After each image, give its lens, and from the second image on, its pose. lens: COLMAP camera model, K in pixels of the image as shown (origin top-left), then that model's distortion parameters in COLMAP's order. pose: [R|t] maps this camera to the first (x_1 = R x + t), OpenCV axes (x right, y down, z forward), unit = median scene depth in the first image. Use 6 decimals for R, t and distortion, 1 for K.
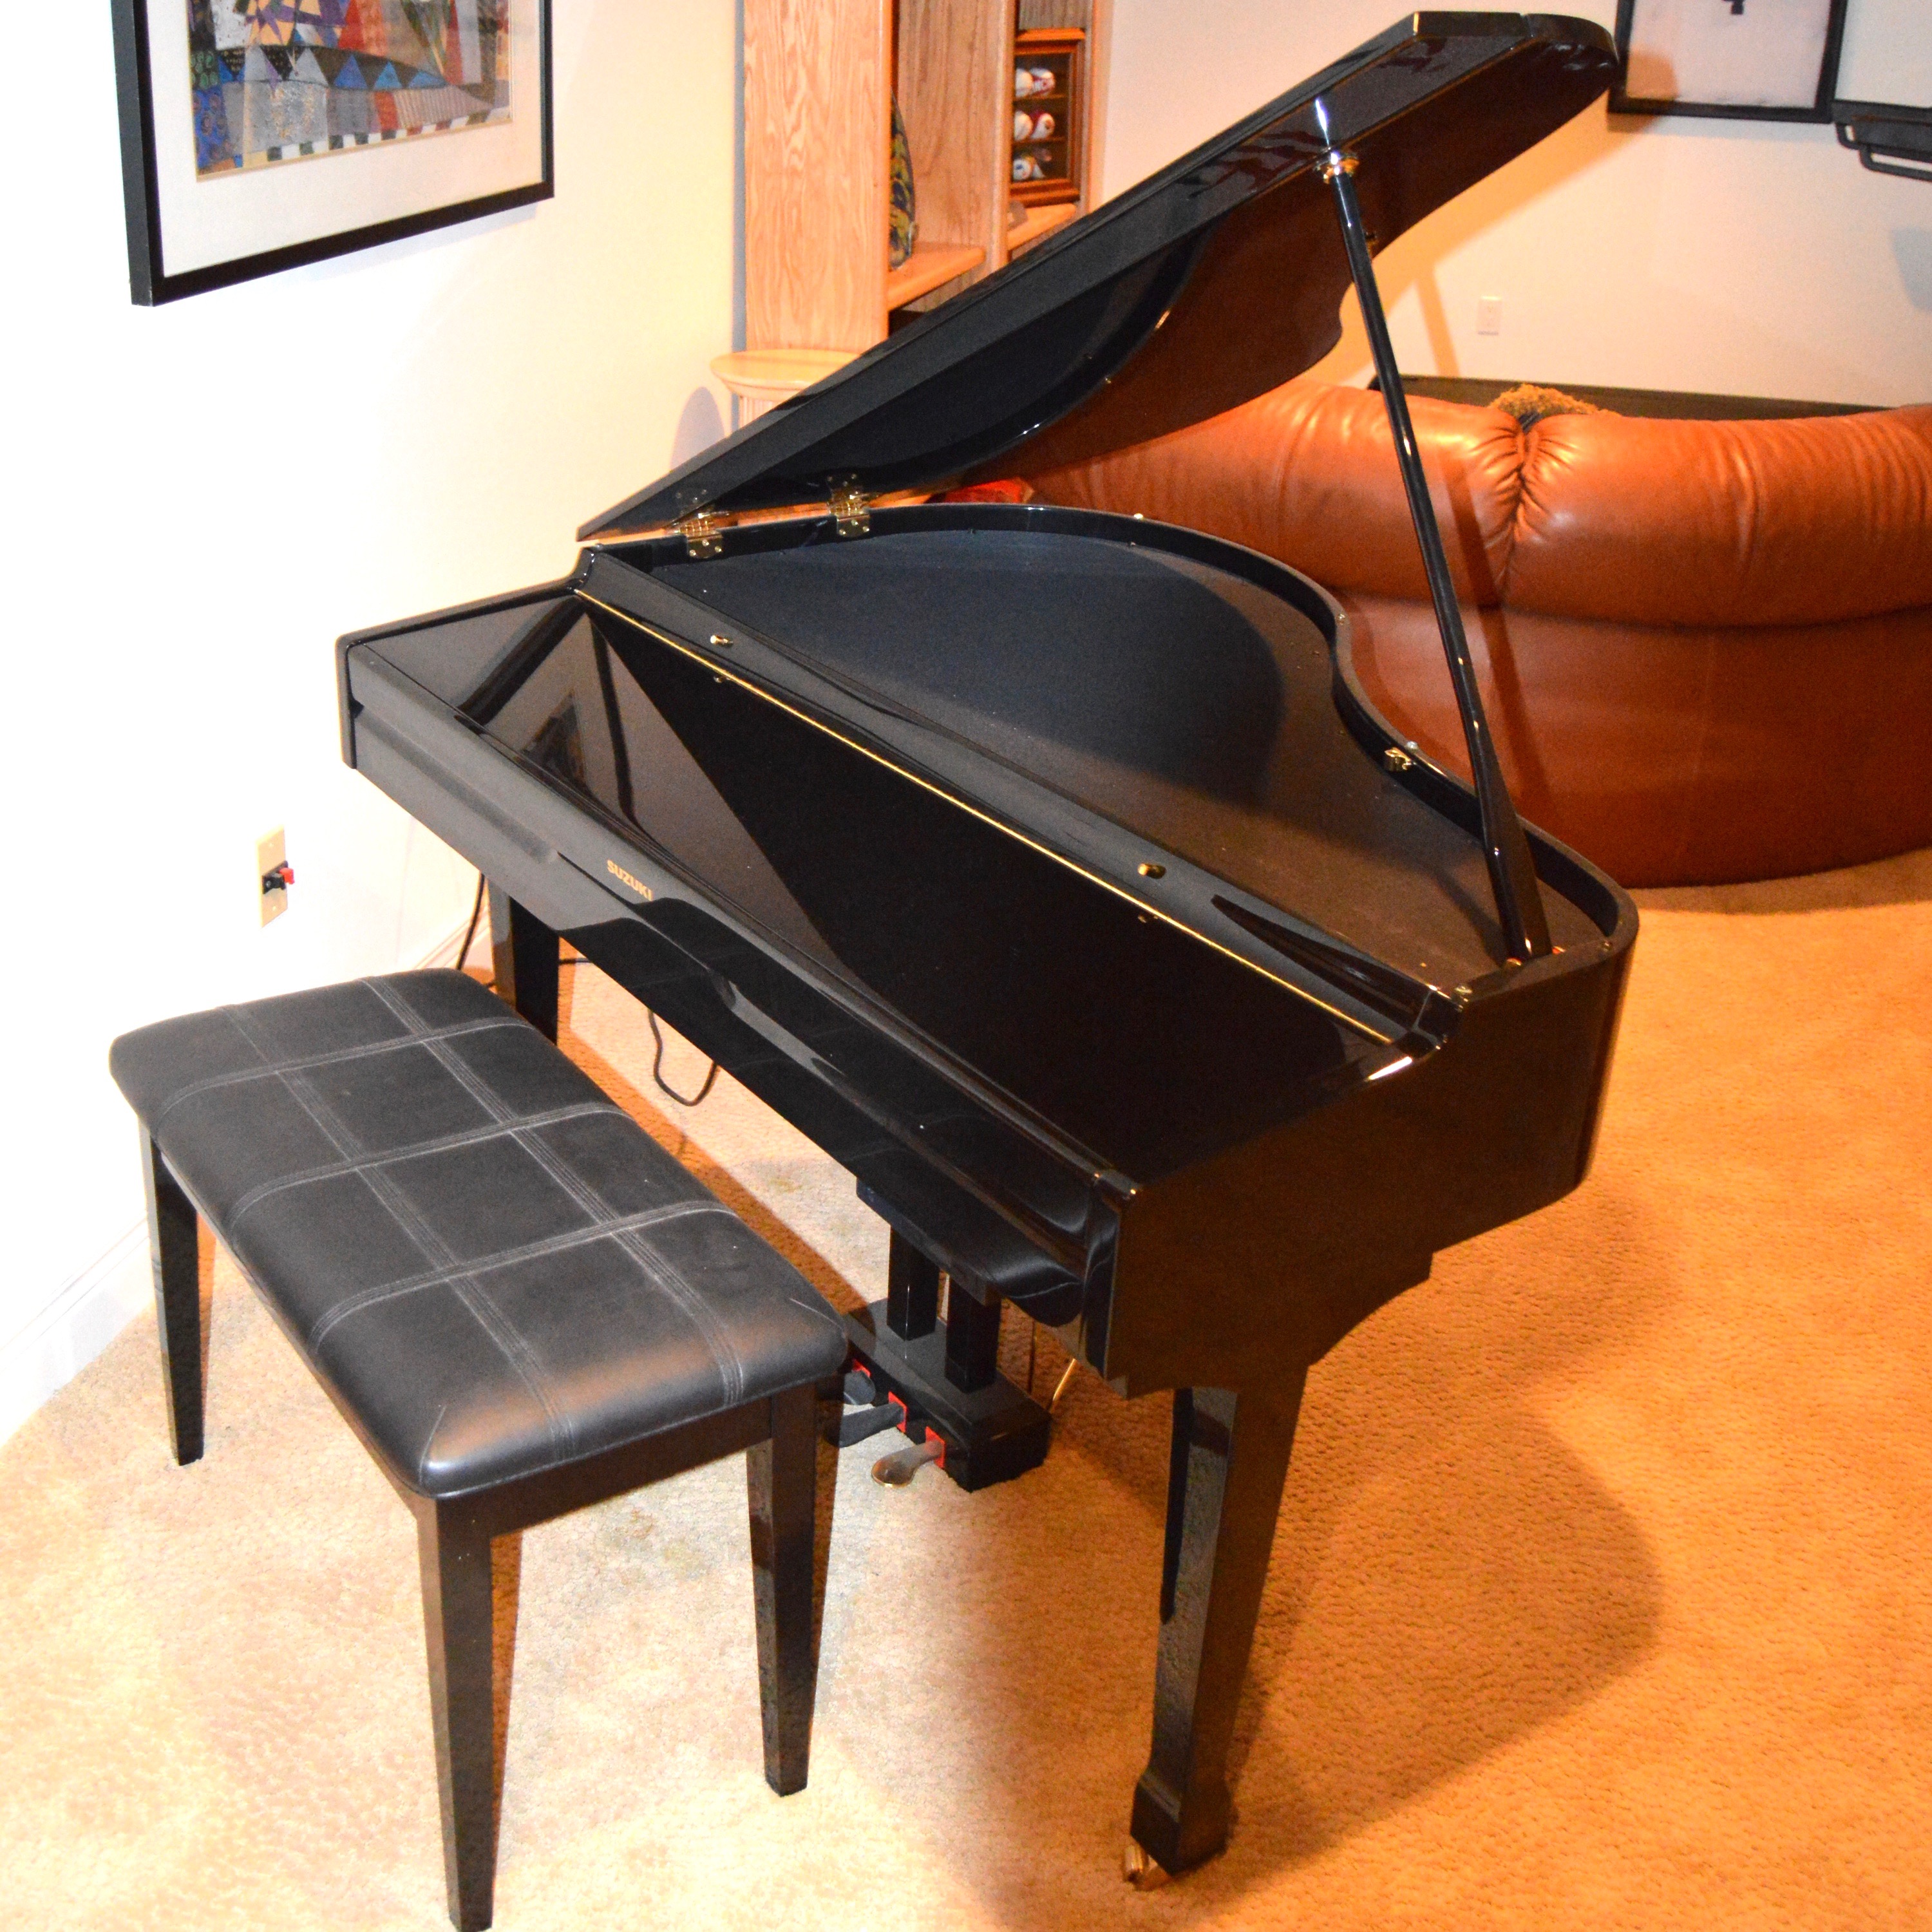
lens RADIAL K [[2286.2, 0, 955.4], [0, 2286.2, 886.2], [0, 0, 1]] dist [-0.092582, 0.028287]
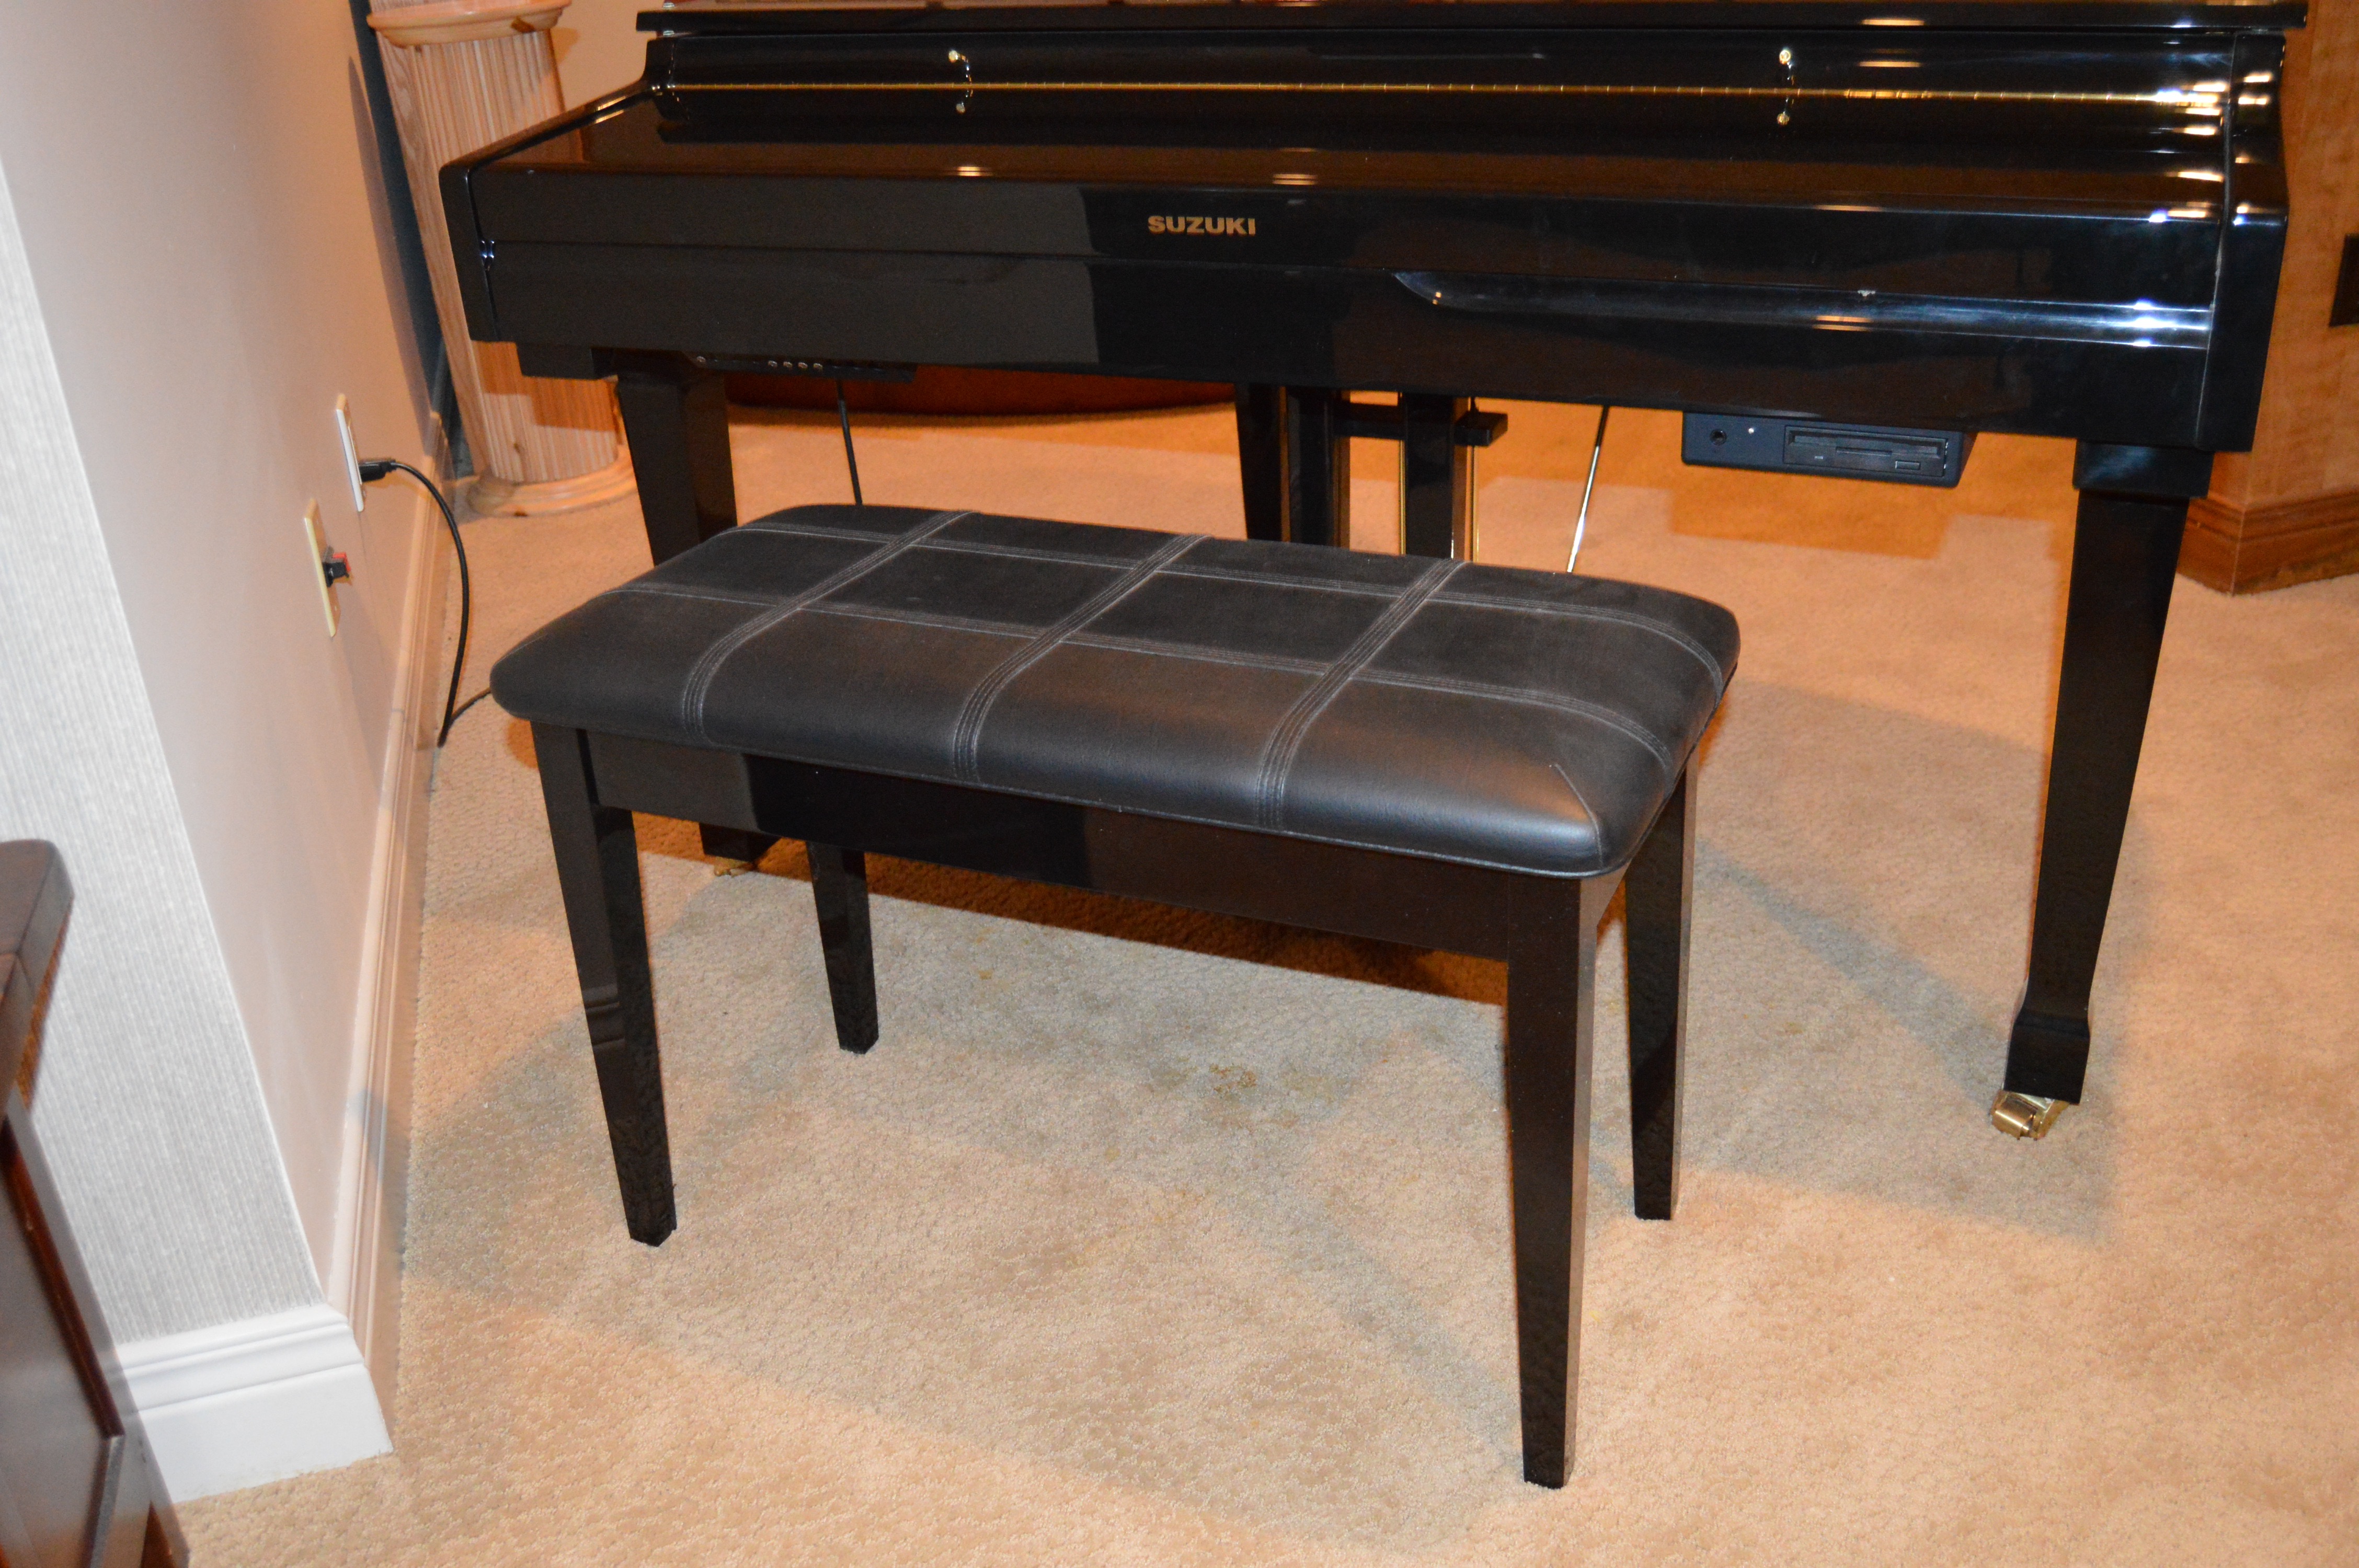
lens RADIAL K [[2075.4, 0, 1179.5], [0, 2075.4, 784.0], [0, 0, 1]] dist [-0.081203, 0.005471]
pose [[0.854264, -0.306027, 0.420214, -0.476326], [0.287667, 0.951598, 0.108210, 0.095821], [-0.432990, 0.028442, 0.900950, 0.333869]]
